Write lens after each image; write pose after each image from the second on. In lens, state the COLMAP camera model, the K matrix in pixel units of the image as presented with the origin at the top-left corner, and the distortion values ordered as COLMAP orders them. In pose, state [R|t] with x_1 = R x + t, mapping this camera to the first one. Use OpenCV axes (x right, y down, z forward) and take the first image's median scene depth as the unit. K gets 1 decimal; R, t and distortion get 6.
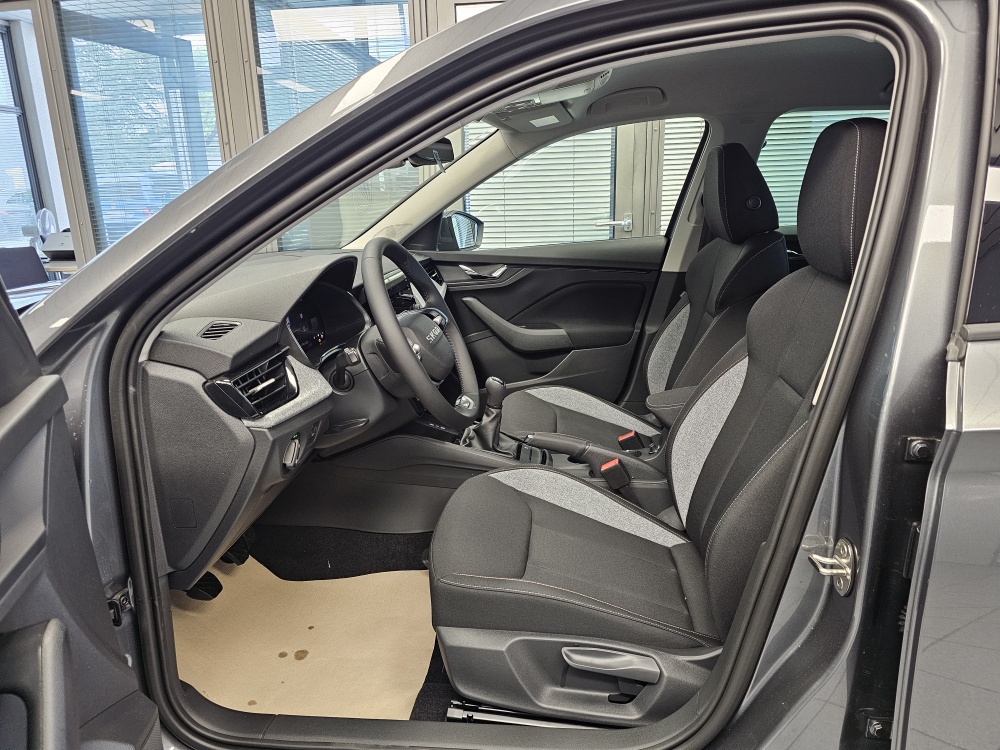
lens RADIAL K [[668.2, 0, 502.1], [0, 668.2, 359.1], [0, 0, 1]] dist [0.026339, -0.004210]
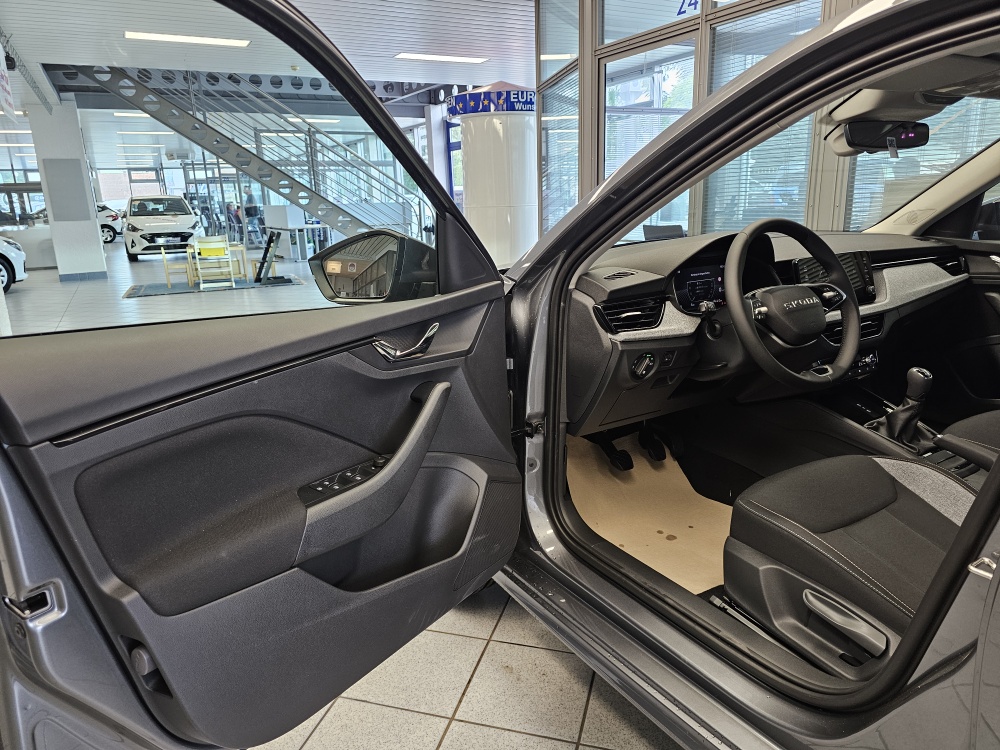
lens RADIAL K [[679.5, 0, 494.2], [0, 679.5, 369.4], [0, 0, 1]] dist [0.039362, -0.056252]
pose [[0.583181, 0.197124, -0.788062, 0.595844], [-0.172604, 0.978028, 0.116912, 0.029038], [0.793794, 0.067842, 0.604392, -0.120580]]
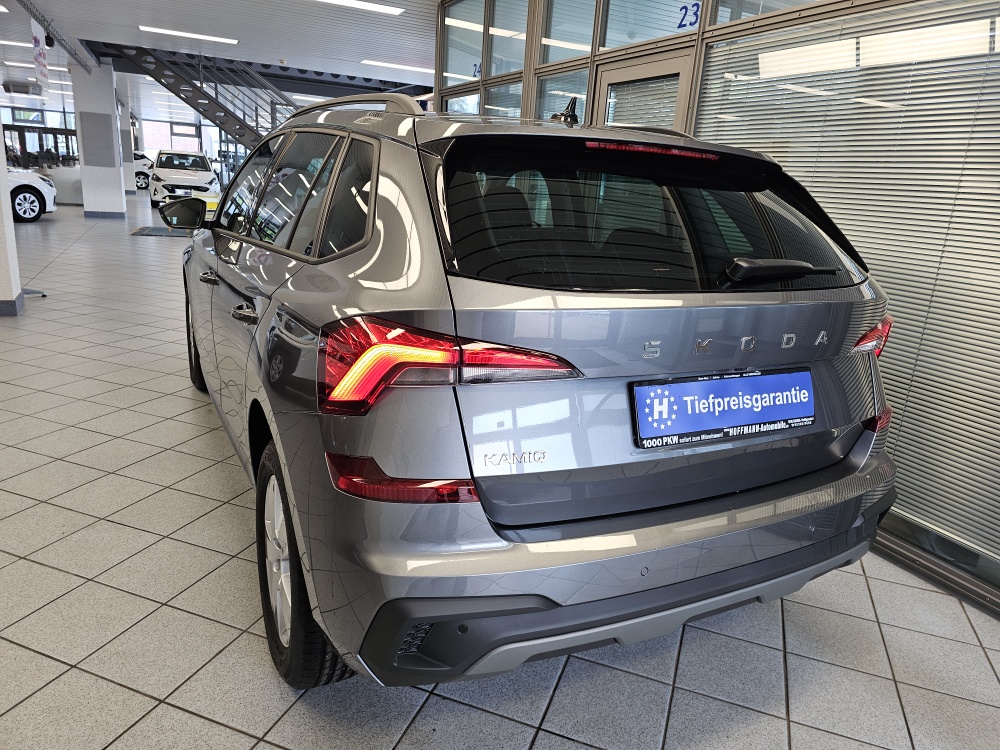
lens RADIAL K [[704.1, 0, 496.7], [0, 704.1, 357.7], [0, 0, 1]] dist [0.015117, 0.000036]
pose [[0.515791, 0.259224, -0.816555, 2.935570], [-0.276421, 0.952504, 0.127776, -0.168753], [0.810895, 0.159807, 0.562948, 0.073632]]
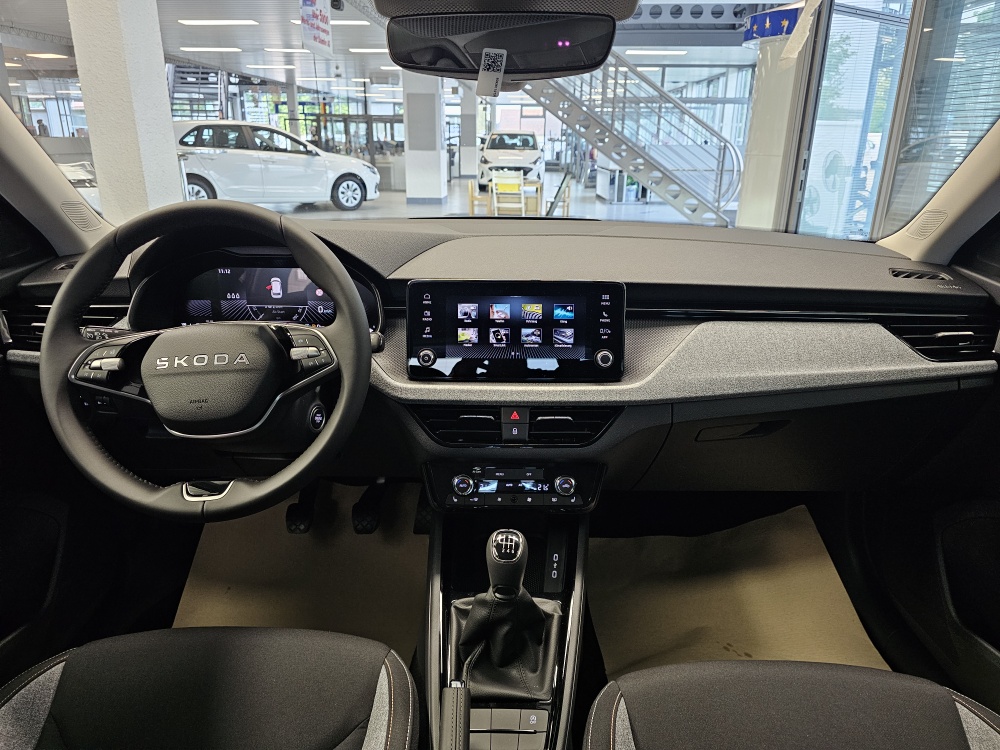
lens RADIAL K [[658.1, 0, 510.9], [0, 658.1, 380.7], [0, 0, 1]] dist [0.043448, -0.001872]
pose [[0.077499, 0.354856, -0.931703, 0.558214], [-0.248276, 0.911943, 0.326678, -0.329880], [0.965584, 0.206003, 0.158777, 1.316758]]
